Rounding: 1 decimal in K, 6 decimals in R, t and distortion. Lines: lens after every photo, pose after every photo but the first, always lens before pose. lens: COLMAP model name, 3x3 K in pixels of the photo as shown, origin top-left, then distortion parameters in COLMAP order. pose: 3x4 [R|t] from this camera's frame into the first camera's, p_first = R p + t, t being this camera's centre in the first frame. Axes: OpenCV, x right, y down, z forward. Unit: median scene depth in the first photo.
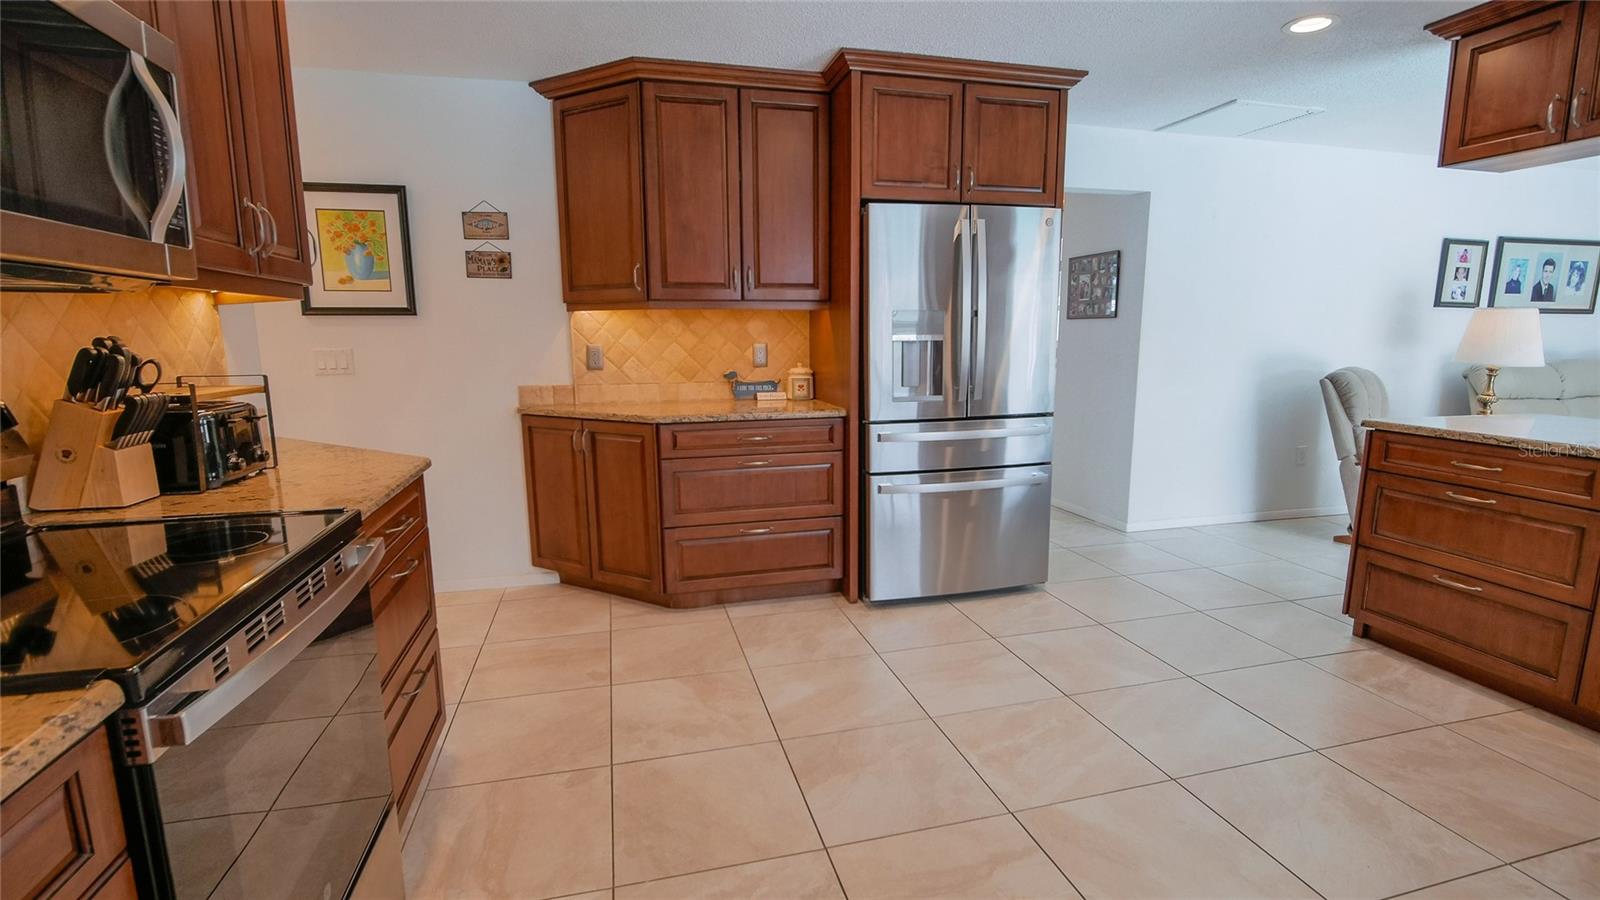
lens RADIAL K [[738.0, 0, 807.3], [0, 738.0, 455.6], [0, 0, 1]] dist [-0.020151, -0.000576]
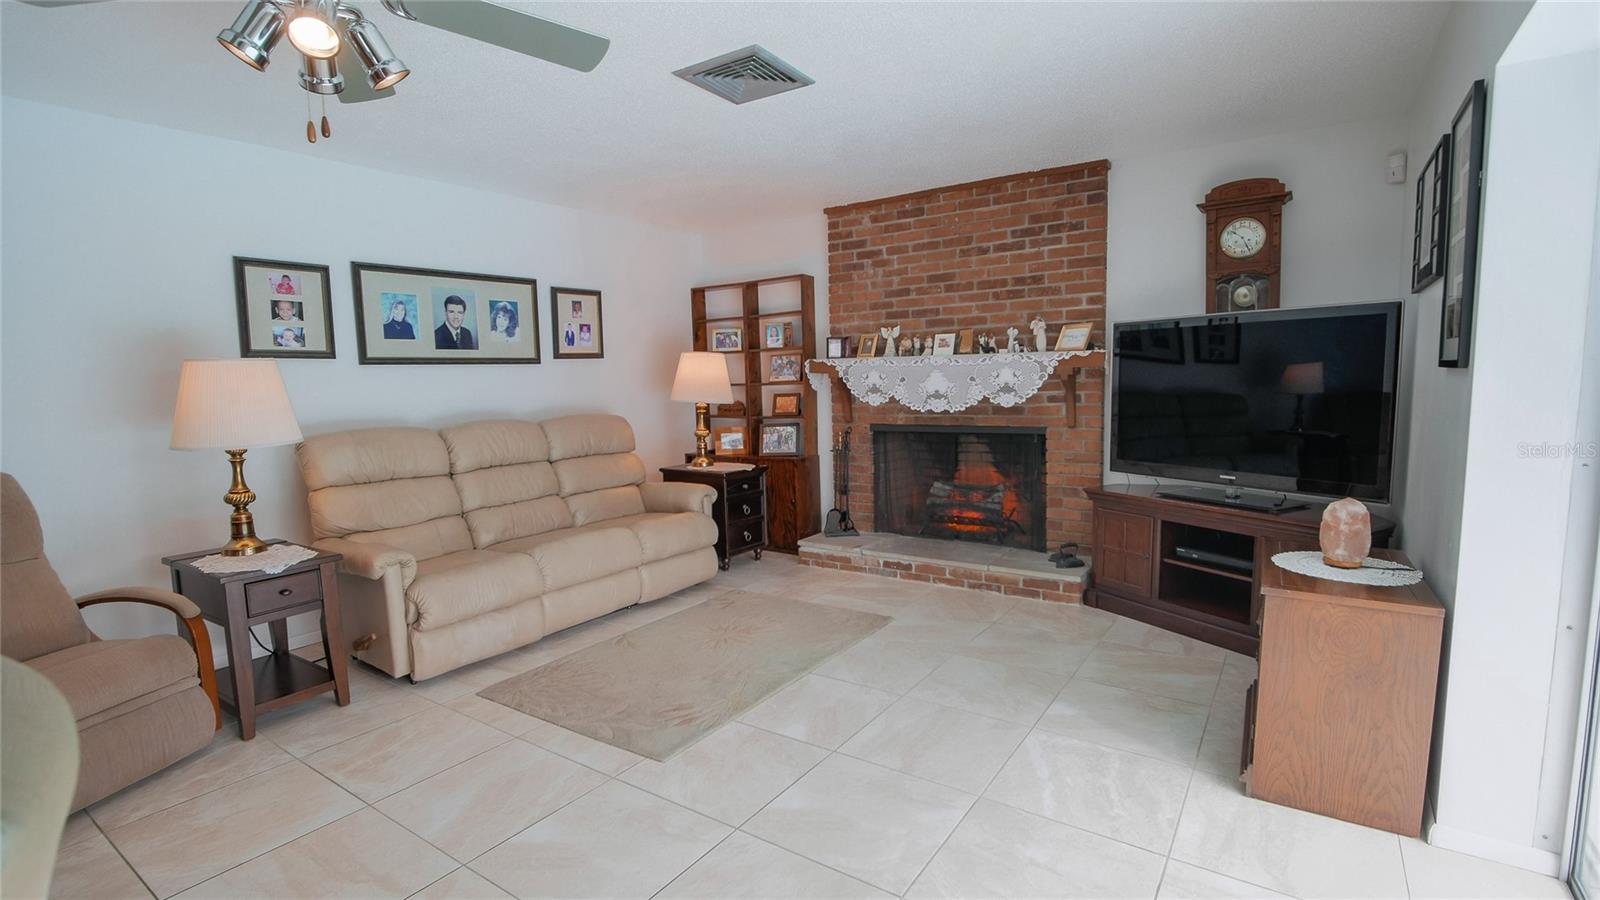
lens RADIAL K [[738.0, 0, 798.0], [0, 738.0, 459.6], [0, 0, 1]] dist [-0.020151, -0.000576]
pose [[0.756062, -0.088222, 0.648527, 1.173442], [0.128870, 0.991543, -0.015355, -0.049154], [-0.641687, 0.095185, 0.761037, 0.235883]]
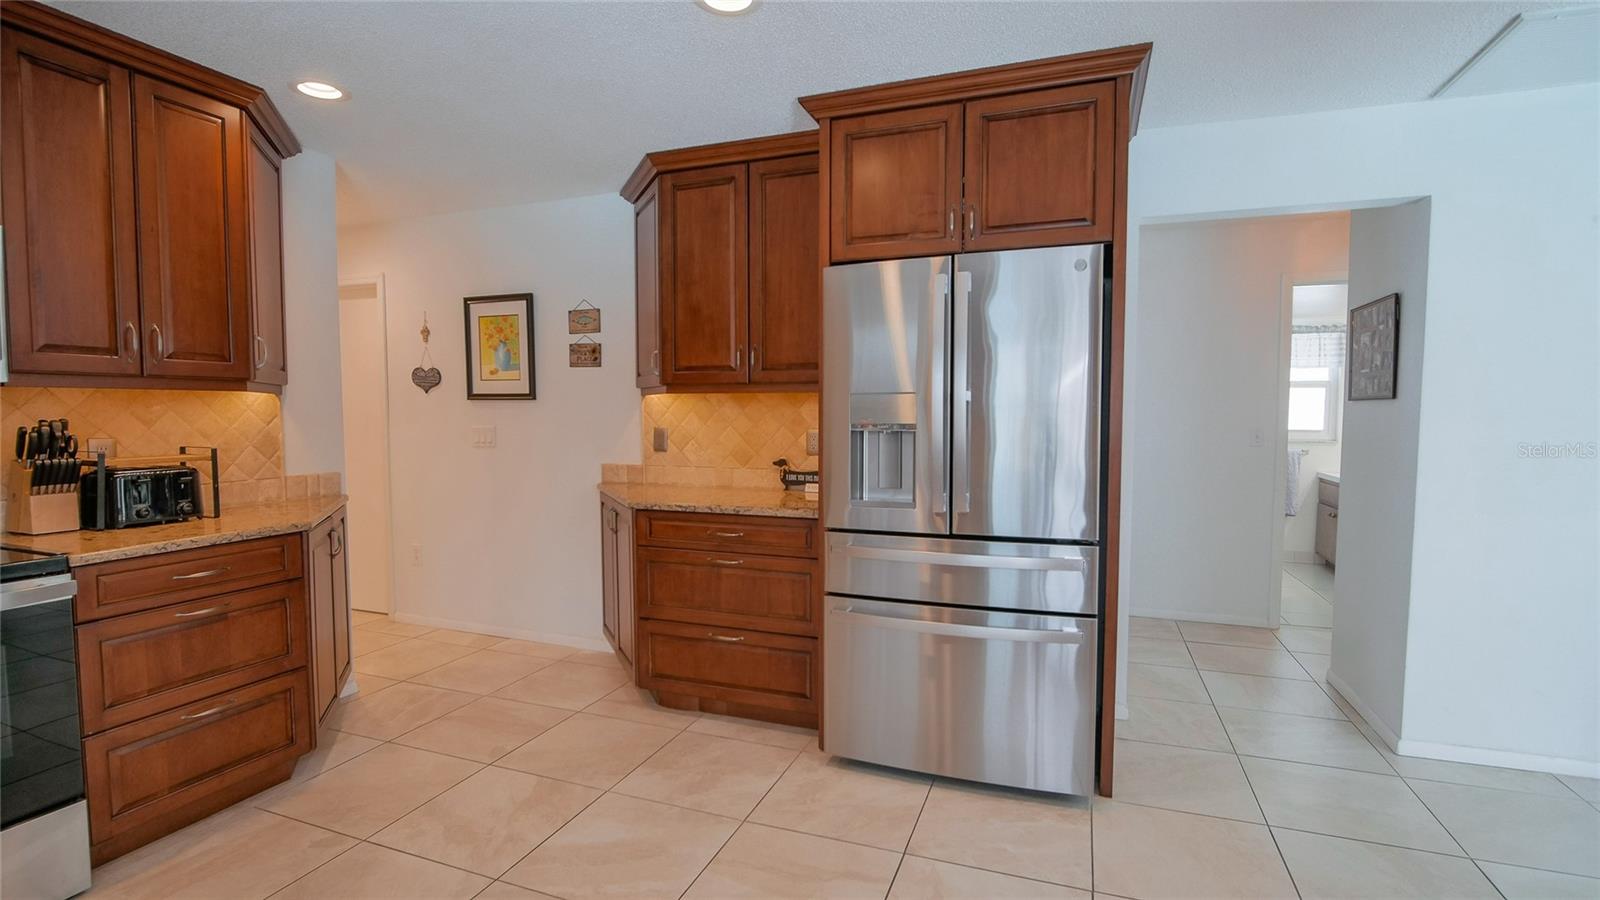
lens RADIAL K [[738.0, 0, 804.9], [0, 738.0, 455.3], [0, 0, 1]] dist [-0.020151, -0.000576]
pose [[0.816438, 0.039640, -0.576071, 0.498538], [-0.100451, 0.992179, -0.074092, -0.058812], [0.568629, 0.118358, 0.814035, 0.294762]]
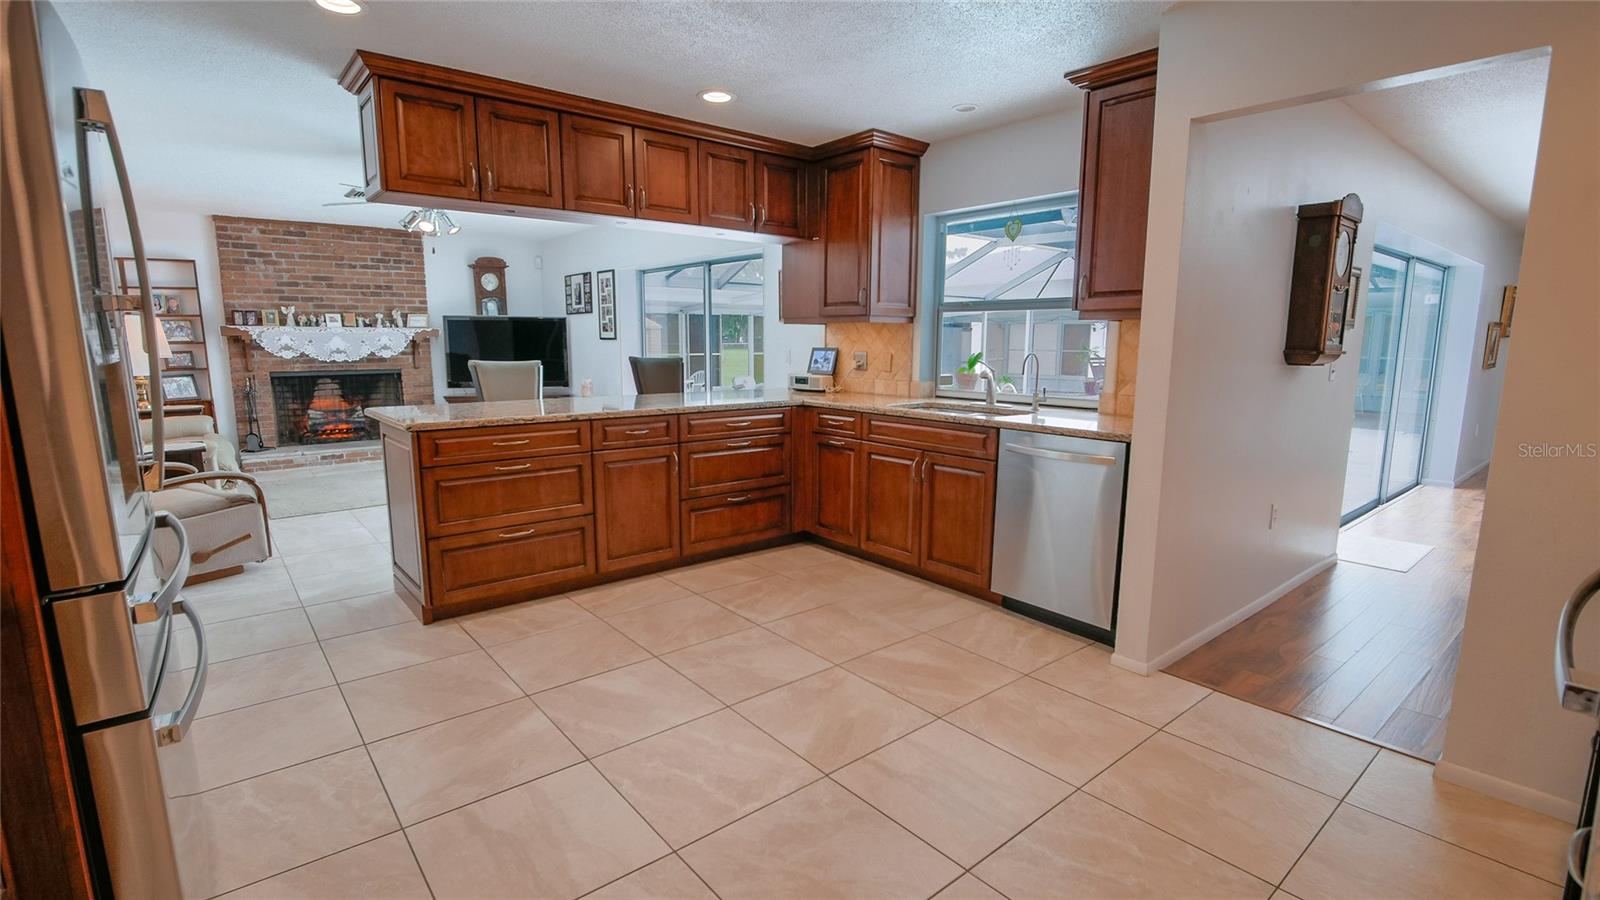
lens RADIAL K [[738.0, 0, 795.5], [0, 738.0, 467.1], [0, 0, 1]] dist [-0.020151, -0.000576]
pose [[-0.424035, -0.152079, 0.892786, -0.355489], [0.146814, 0.961218, 0.233466, -0.129665], [-0.893667, 0.230071, -0.385262, 0.778986]]
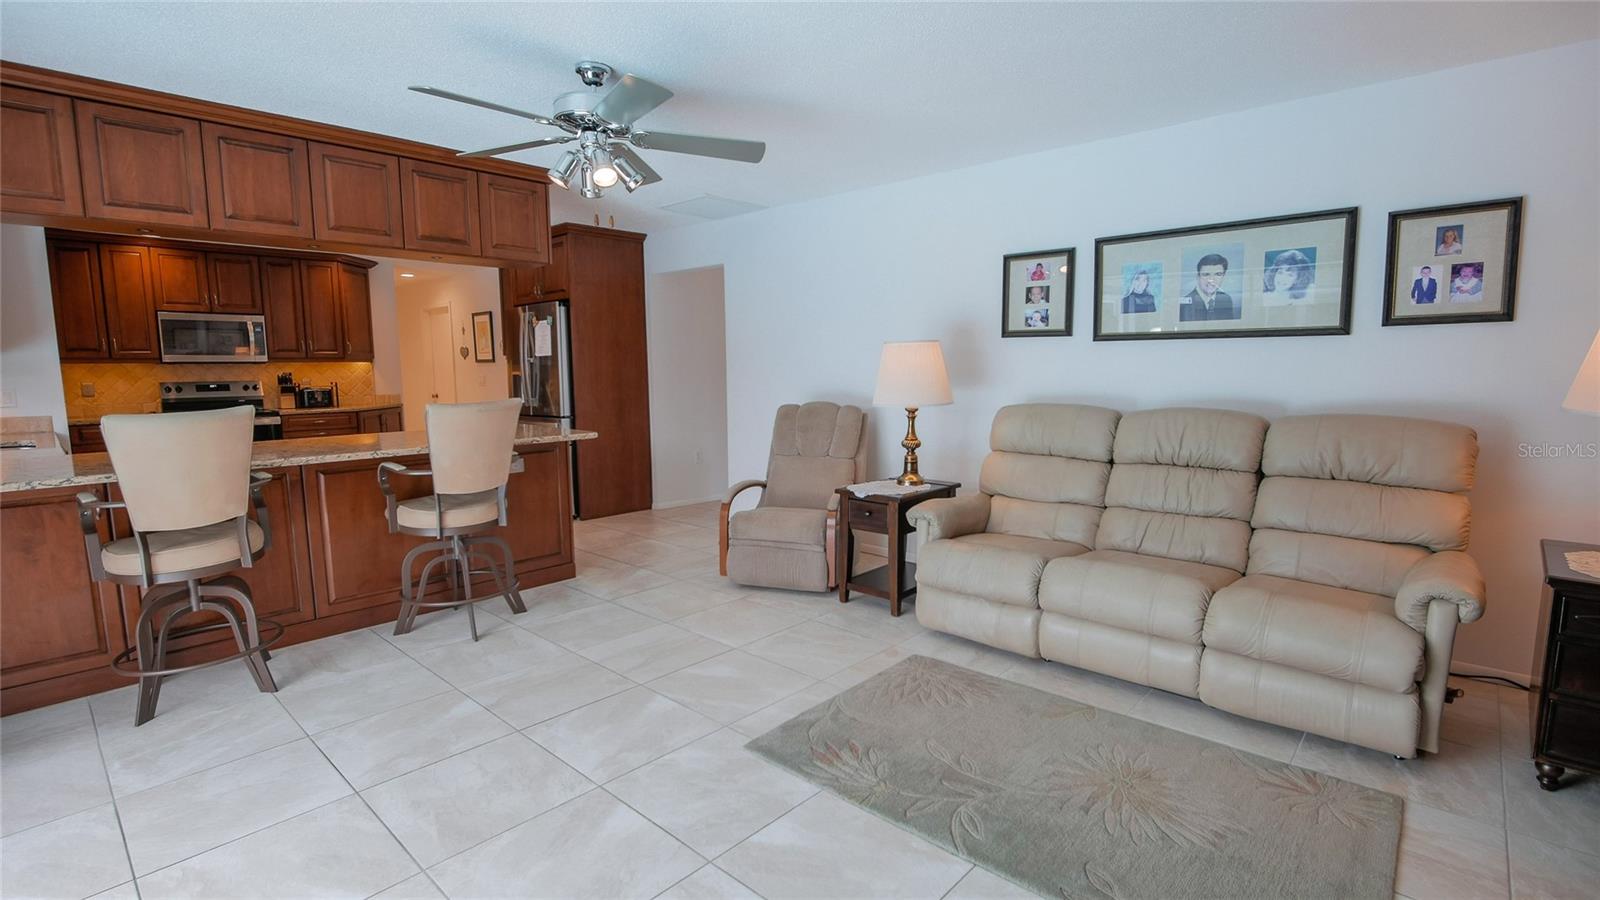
lens RADIAL K [[738.0, 0, 807.8], [0, 738.0, 459.3], [0, 0, 1]] dist [-0.020151, -0.000576]
pose [[0.548973, 0.104423, -0.829292, 2.115647], [-0.132221, 0.990522, 0.037197, -0.099491], [0.825316, 0.089229, 0.557577, 0.519807]]
